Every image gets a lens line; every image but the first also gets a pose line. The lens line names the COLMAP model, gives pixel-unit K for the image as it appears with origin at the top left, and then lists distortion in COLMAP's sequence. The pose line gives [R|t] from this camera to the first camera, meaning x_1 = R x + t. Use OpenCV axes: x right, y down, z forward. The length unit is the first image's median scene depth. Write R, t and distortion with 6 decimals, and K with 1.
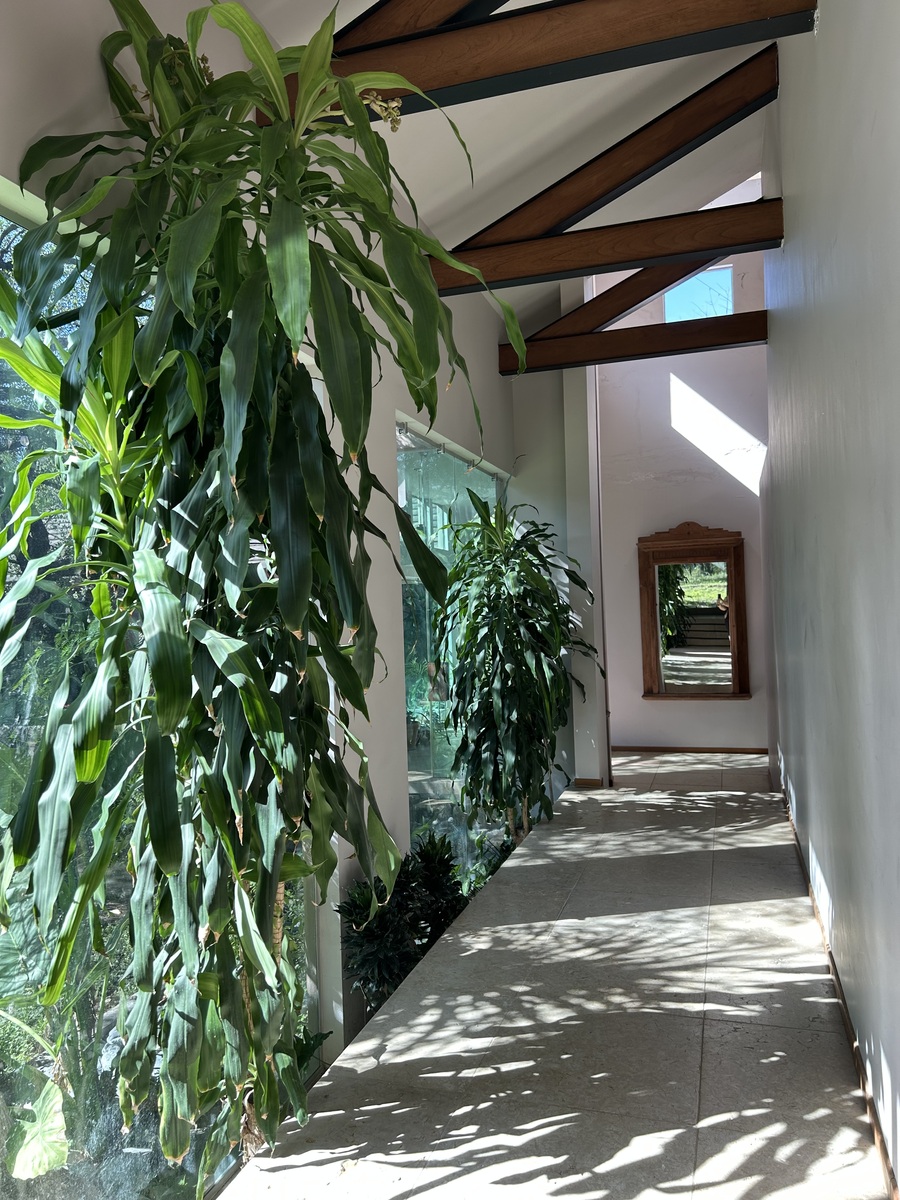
lens RADIAL K [[913.6, 0, 451.7], [0, 913.6, 609.1], [0, 0, 1]] dist [0.002860, -0.000411]
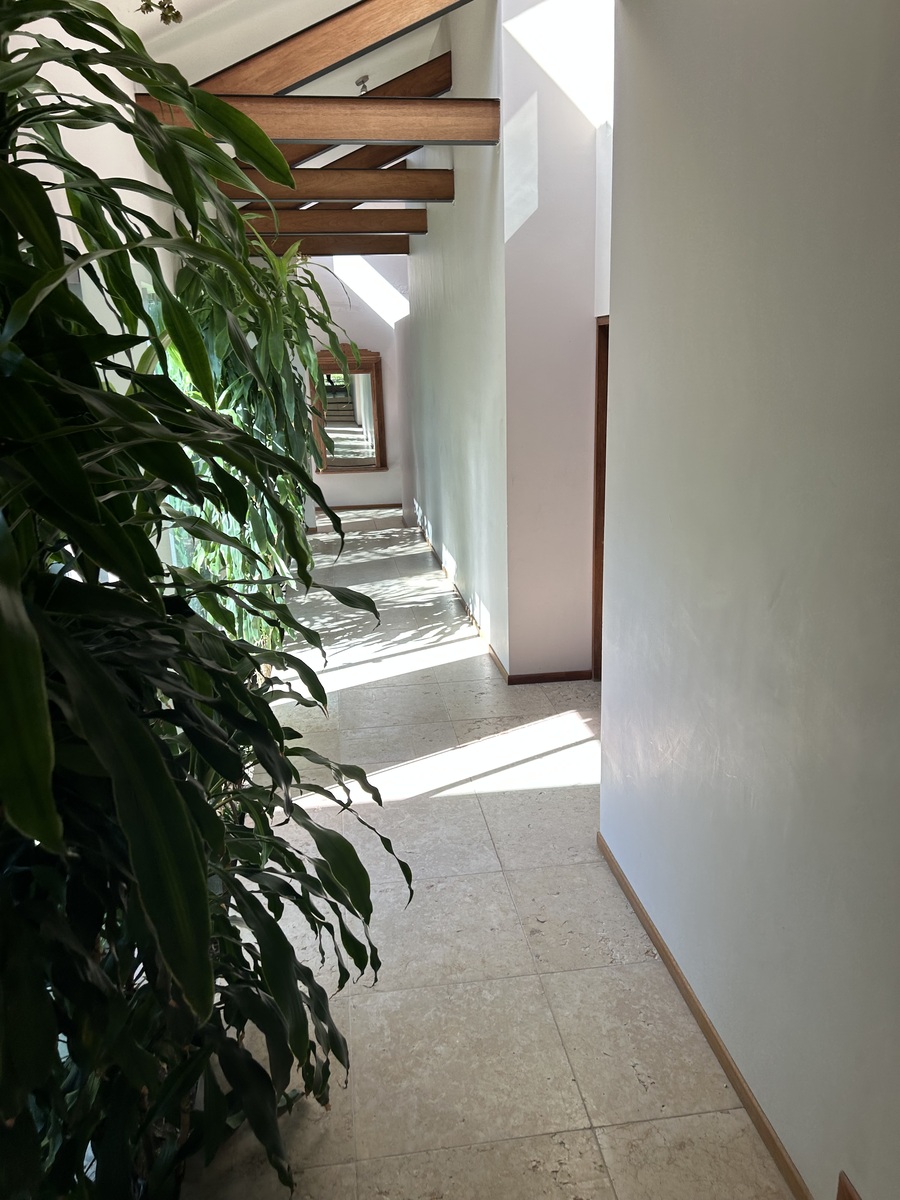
lens RADIAL K [[913.6, 0, 453.2], [0, 913.6, 599.2], [0, 0, 1]] dist [0.002860, -0.000411]
pose [[0.909843, -0.098202, 0.403166, -0.500411], [-0.002941, 0.970043, 0.242917, -0.153770], [-0.414943, -0.222202, 0.882297, -1.003438]]
